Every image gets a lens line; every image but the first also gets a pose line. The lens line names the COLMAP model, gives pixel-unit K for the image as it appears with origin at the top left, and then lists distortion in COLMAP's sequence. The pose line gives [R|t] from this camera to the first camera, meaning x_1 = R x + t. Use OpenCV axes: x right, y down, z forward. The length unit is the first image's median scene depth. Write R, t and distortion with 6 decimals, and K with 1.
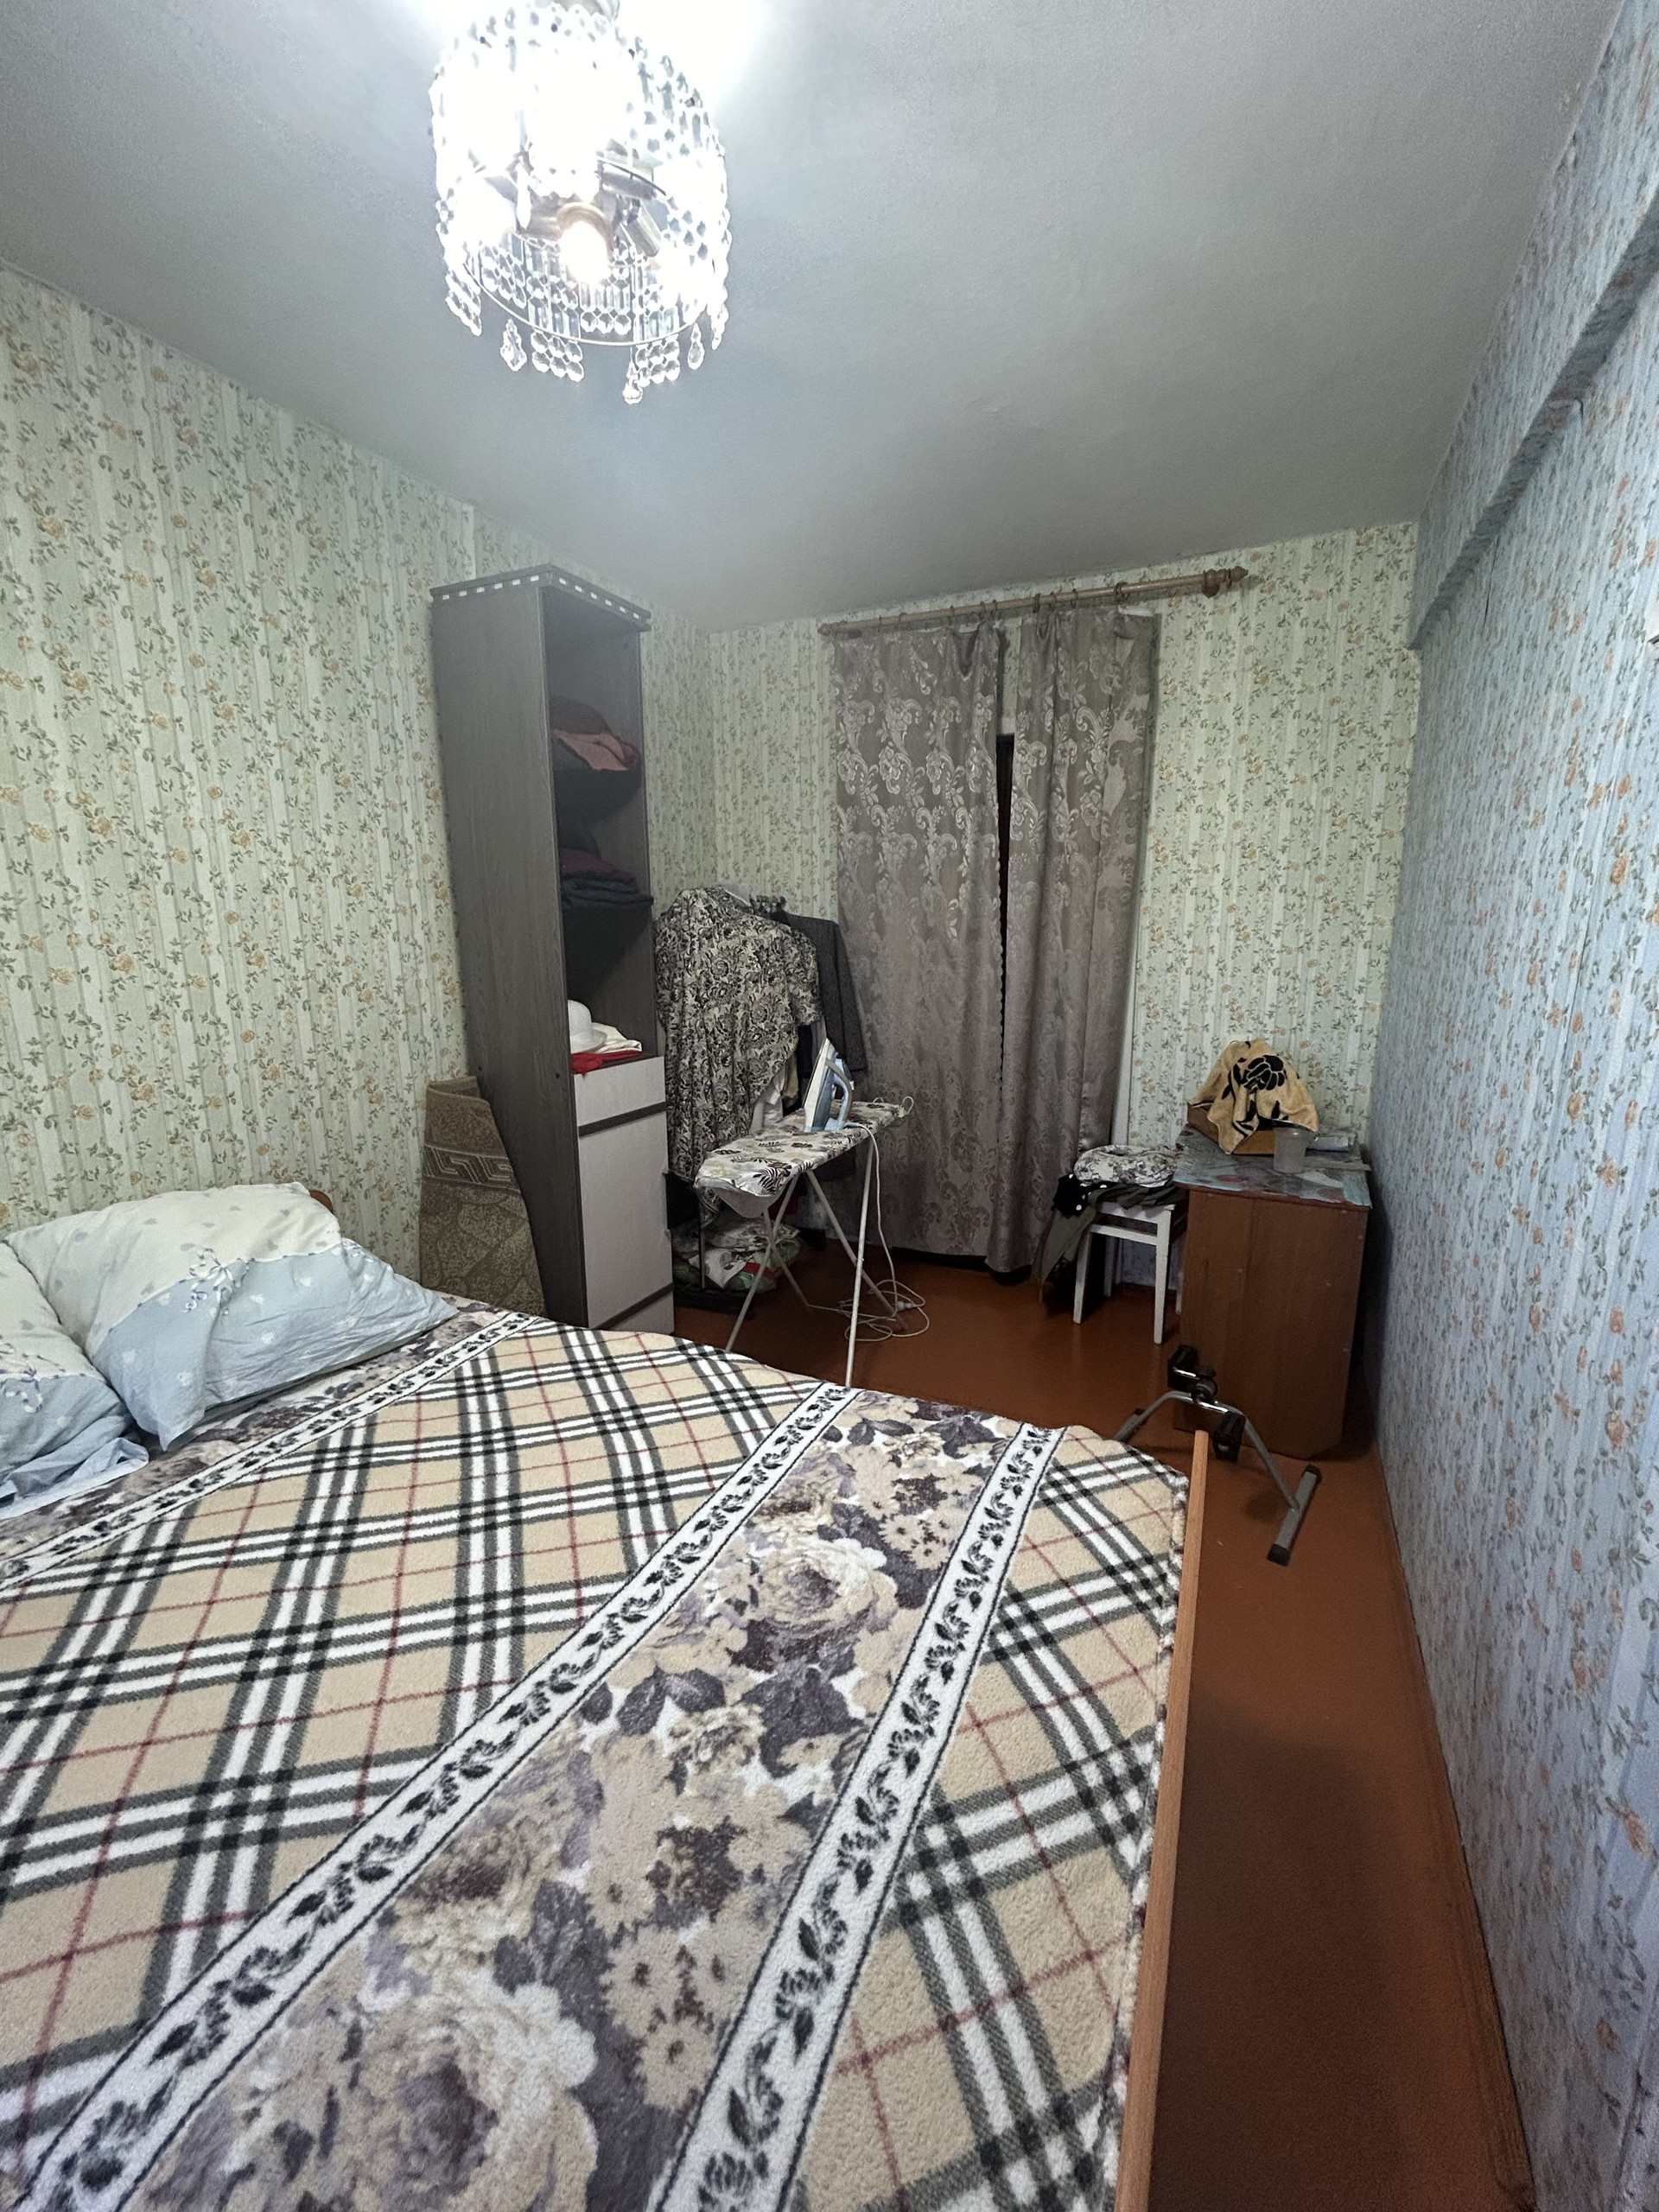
lens RADIAL K [[889.4, 0, 834.5], [0, 889.4, 1089.9], [0, 0, 1]] dist [-0.012078, 0.010887]
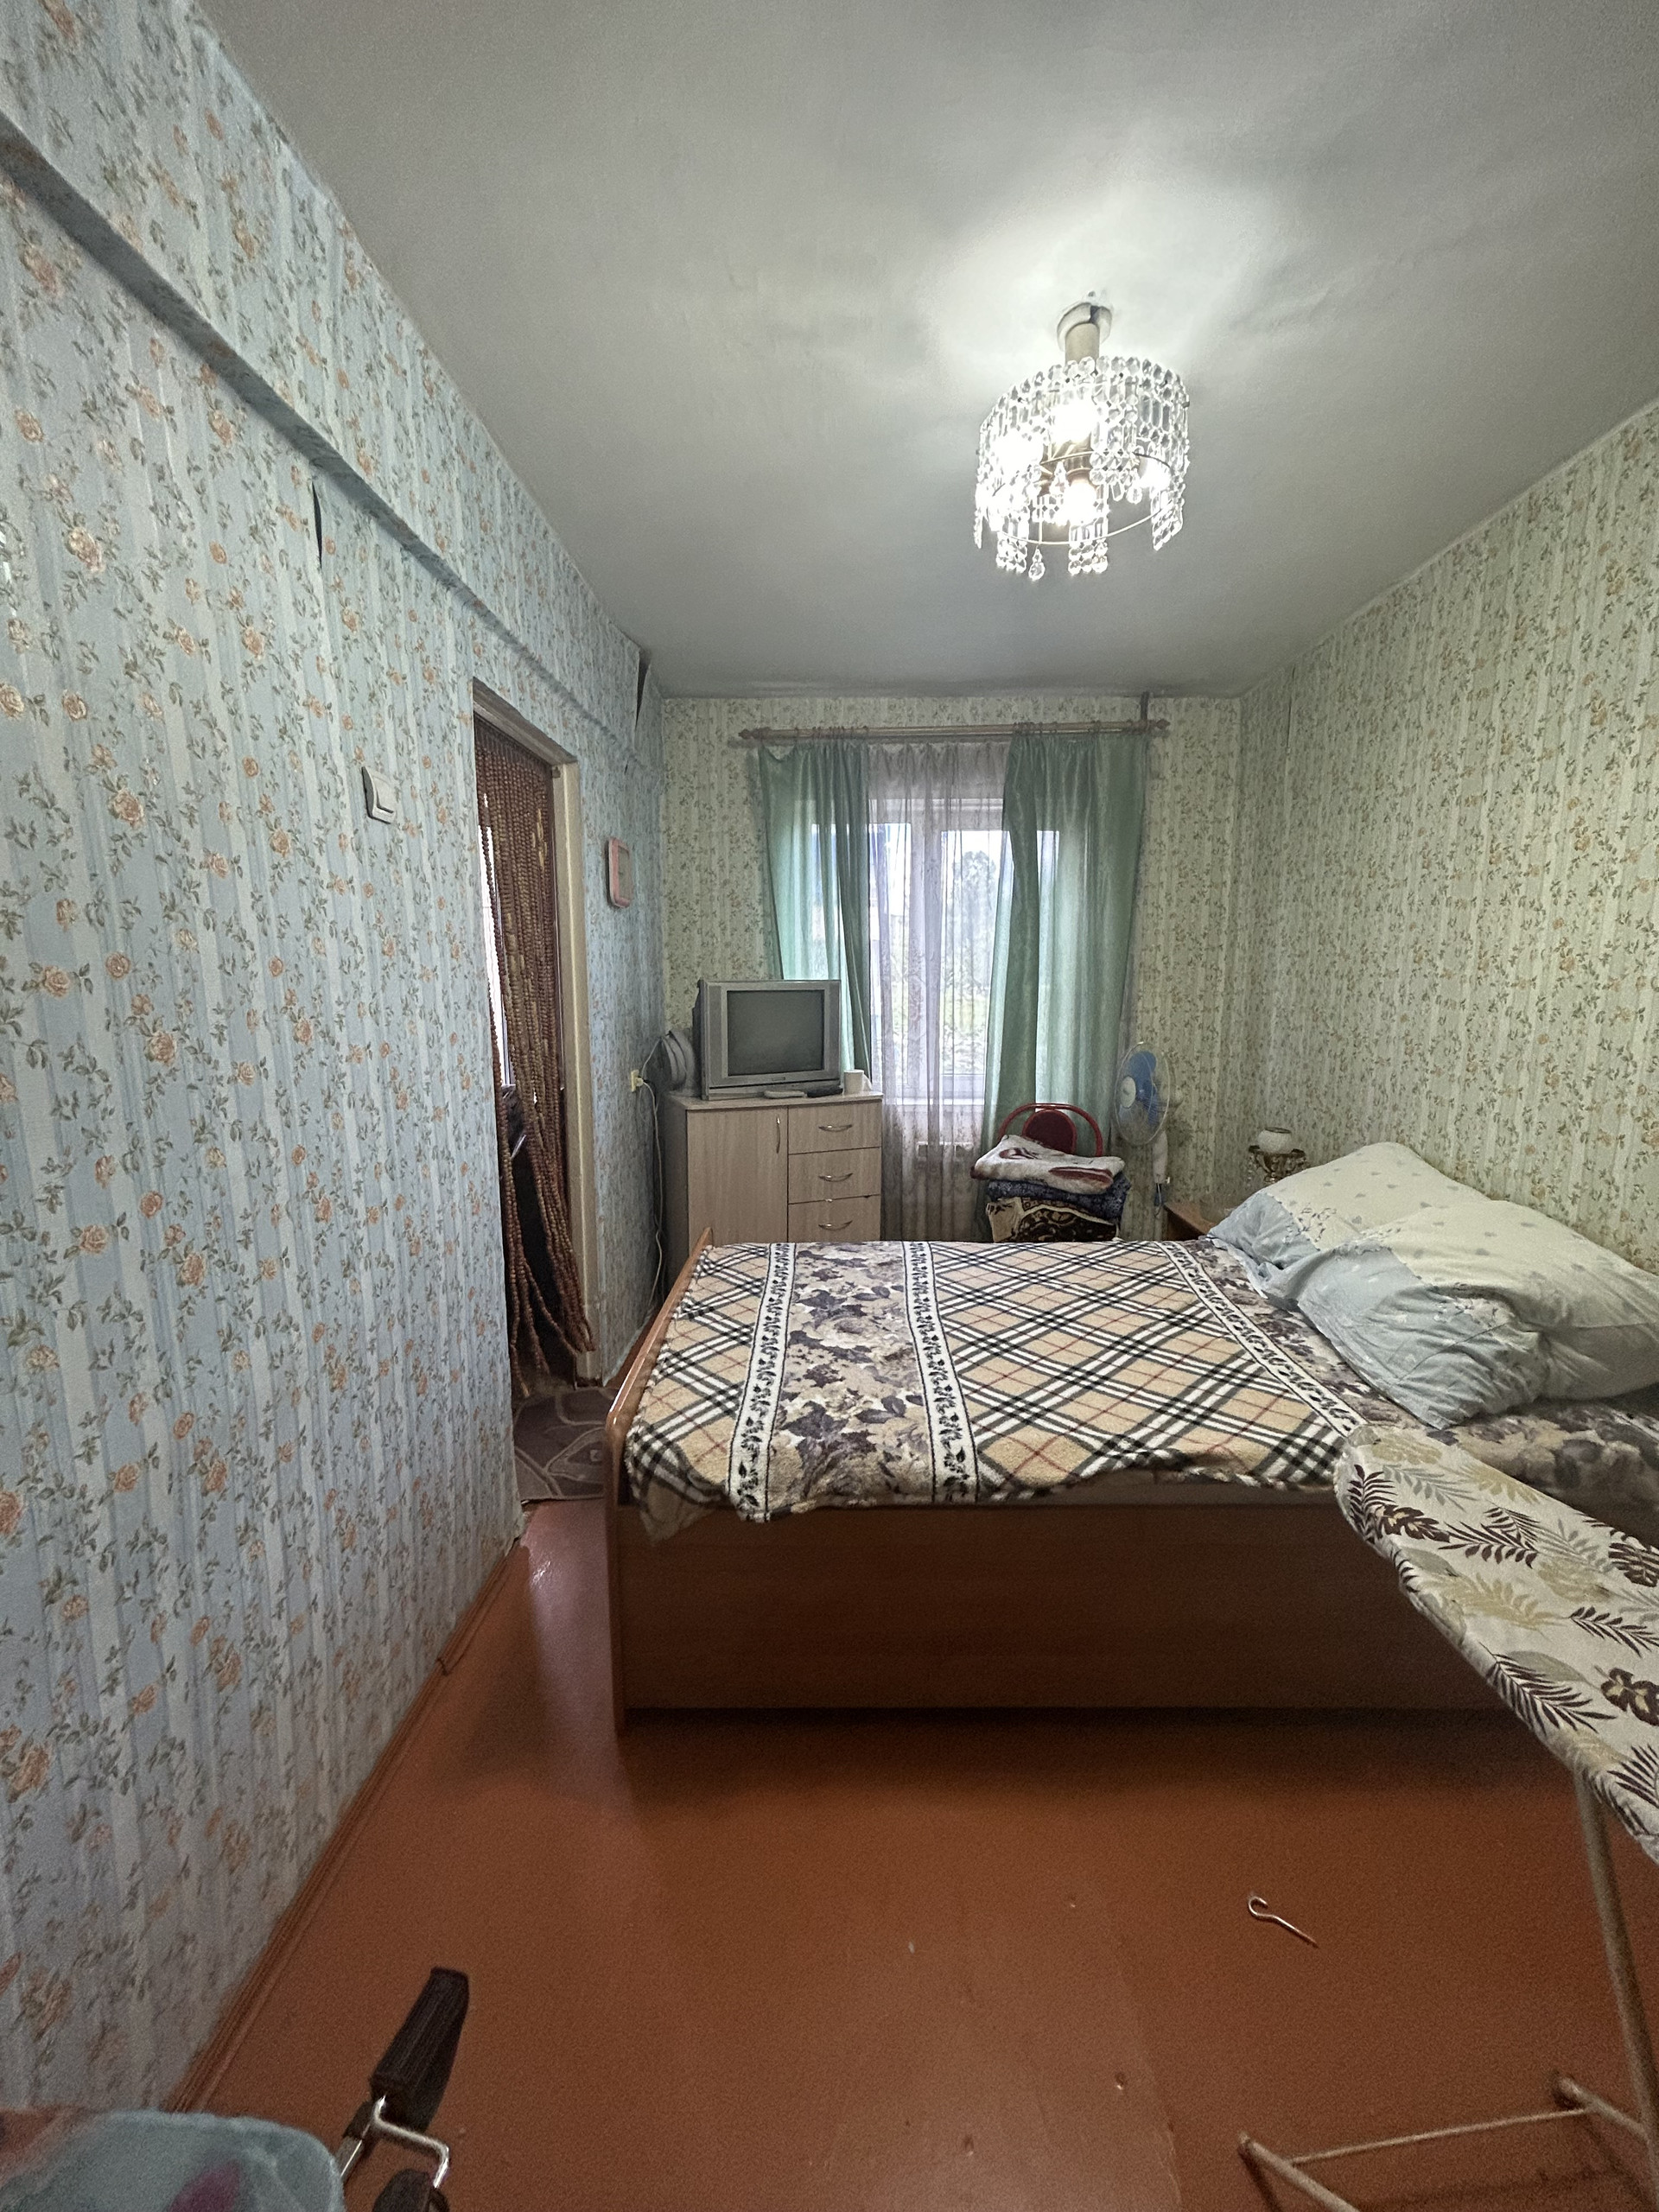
lens RADIAL K [[889.4, 0, 834.5], [0, 889.4, 1089.9], [0, 0, 1]] dist [-0.012078, 0.010887]
pose [[-0.910272, 0.064447, -0.408963, 0.630263], [-0.064954, 0.953346, 0.294811, -0.399771], [0.408883, 0.294922, -0.863618, 2.103993]]
